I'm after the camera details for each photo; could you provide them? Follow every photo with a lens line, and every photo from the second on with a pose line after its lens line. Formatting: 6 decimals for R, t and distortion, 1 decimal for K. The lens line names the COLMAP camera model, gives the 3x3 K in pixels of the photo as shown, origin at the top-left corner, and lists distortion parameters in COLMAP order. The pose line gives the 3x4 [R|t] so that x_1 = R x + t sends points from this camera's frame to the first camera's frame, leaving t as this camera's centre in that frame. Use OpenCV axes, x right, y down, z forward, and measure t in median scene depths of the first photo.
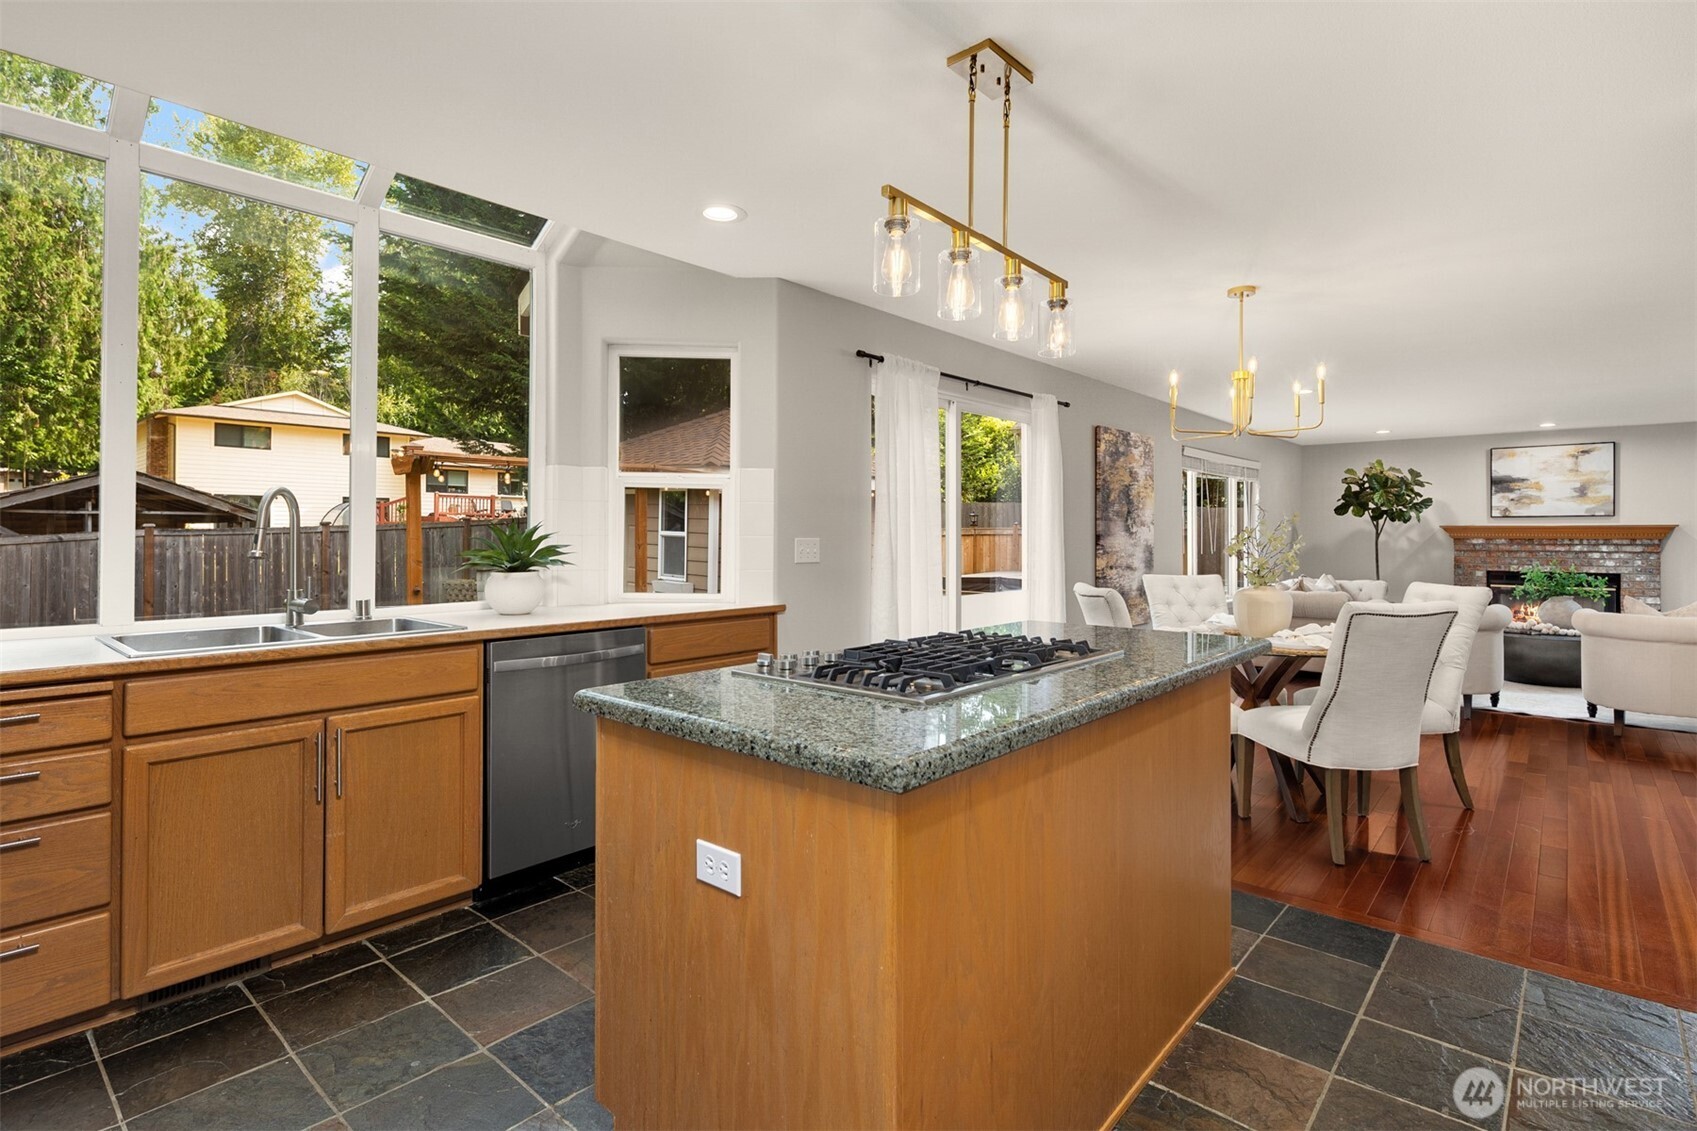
lens RADIAL K [[824.8, 0, 847.3], [0, 824.8, 533.9], [0, 0, 1]] dist [0.002743, -0.000196]
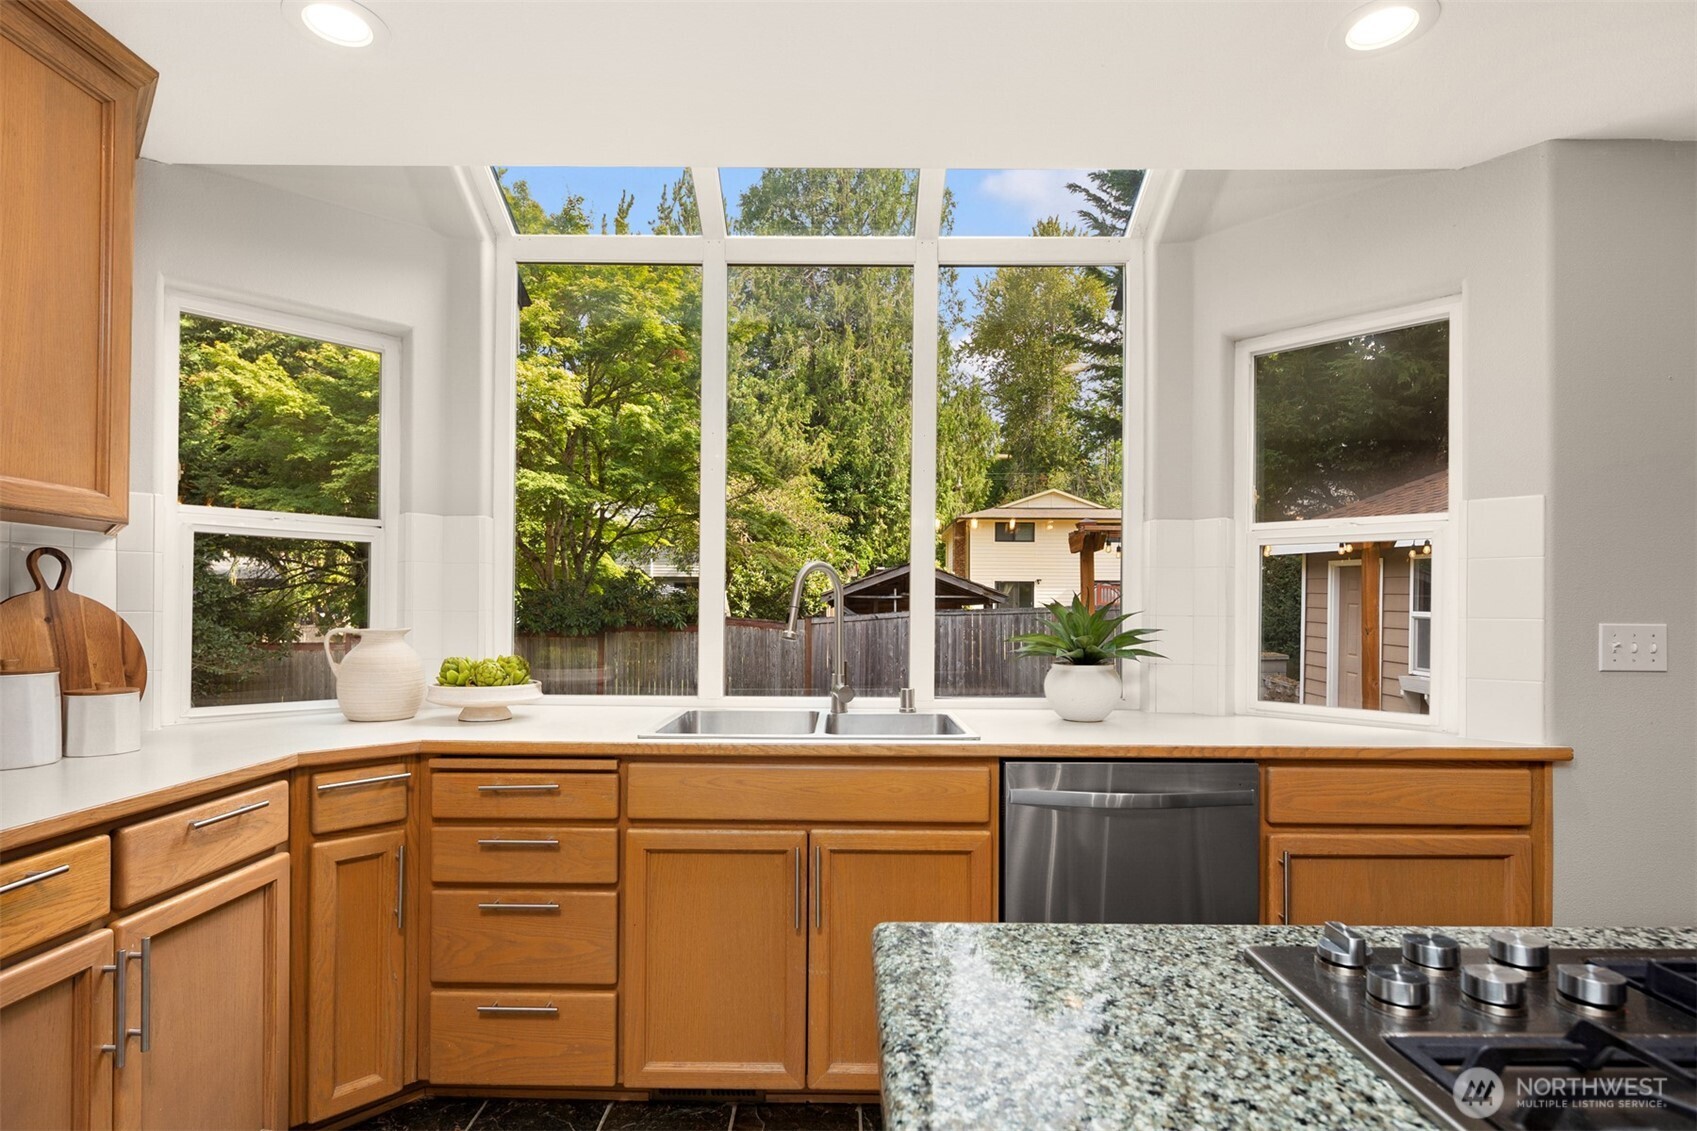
lens RADIAL K [[825.6, 0, 841.4], [0, 825.6, 606.6], [0, 0, 1]] dist [0.000902, -0.000241]
pose [[0.654798, -0.004186, -0.755793, 0.018985], [-0.003191, 0.999960, -0.008303, 0.000519], [0.755797, 0.007849, 0.654758, 0.300741]]
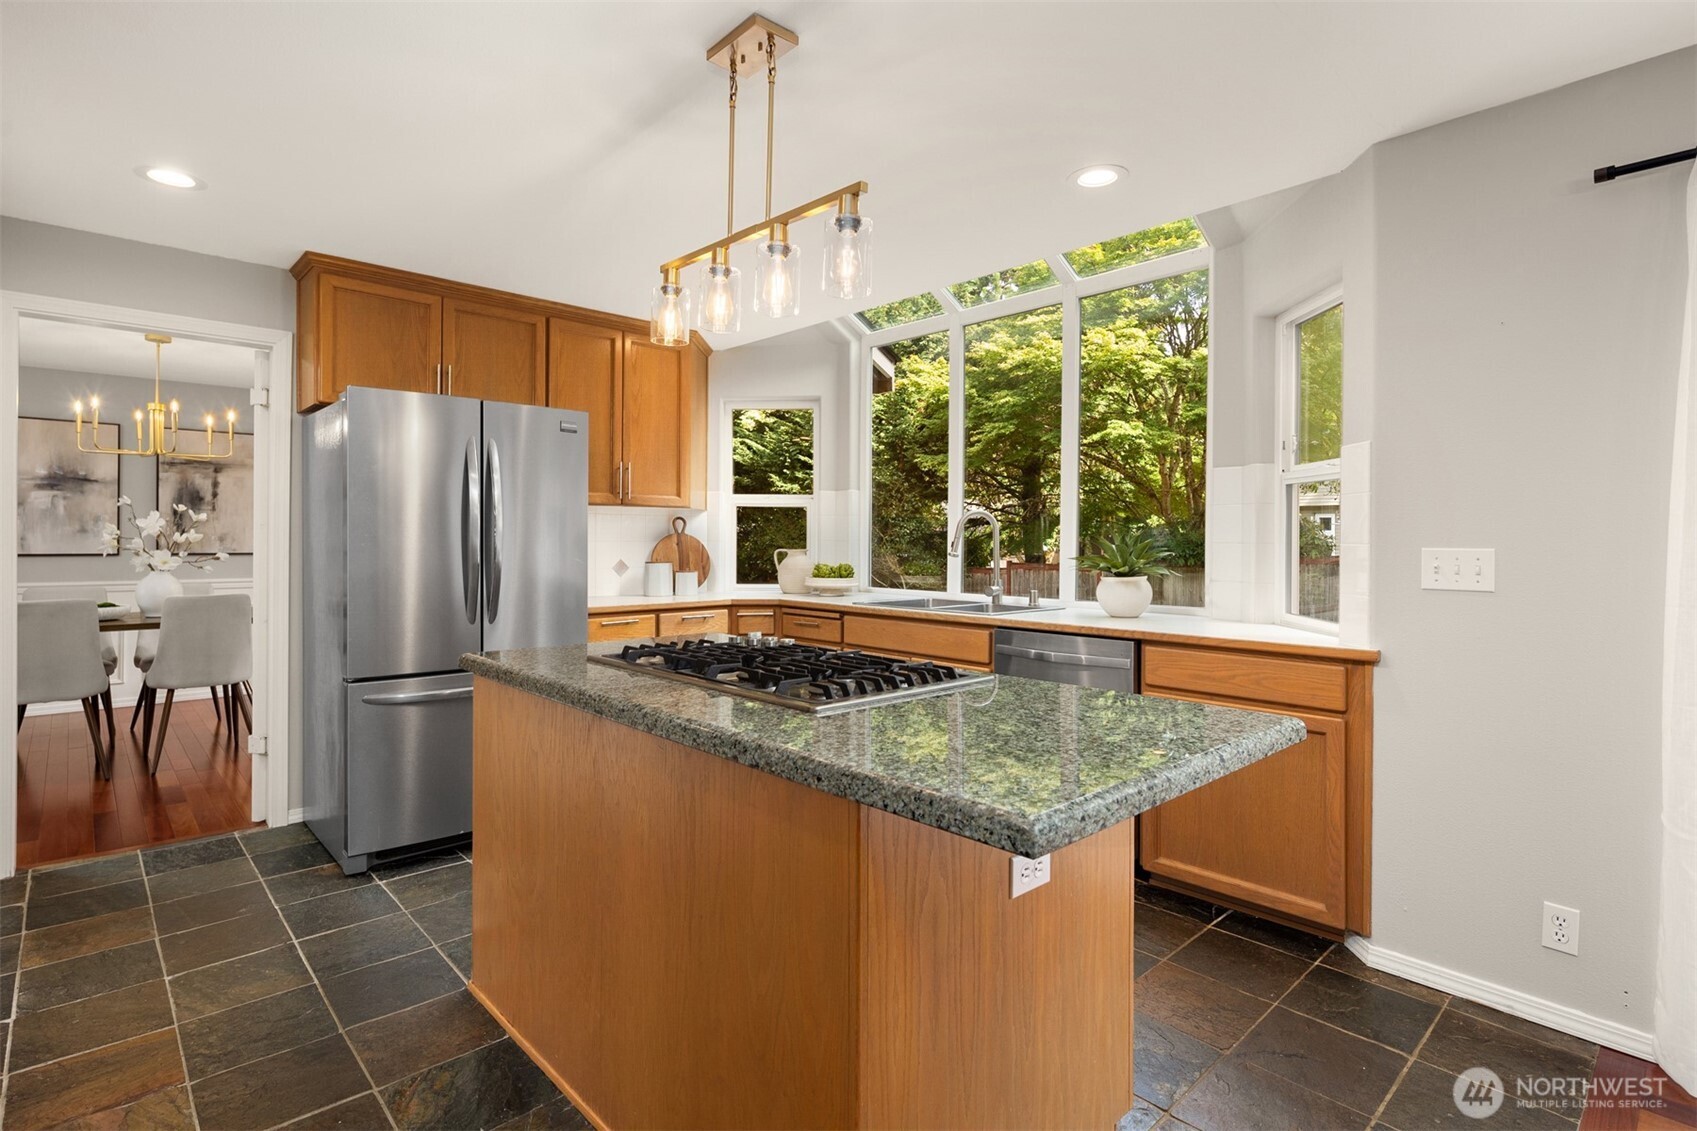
lens RADIAL K [[824.8, 0, 847.3], [0, 824.8, 533.9], [0, 0, 1]] dist [0.002743, -0.000196]
pose [[-0.100832, -0.011636, -0.994835, 0.606223], [-0.003361, 0.999930, -0.011355, 0.003583], [0.994898, 0.002198, -0.100864, 0.664741]]
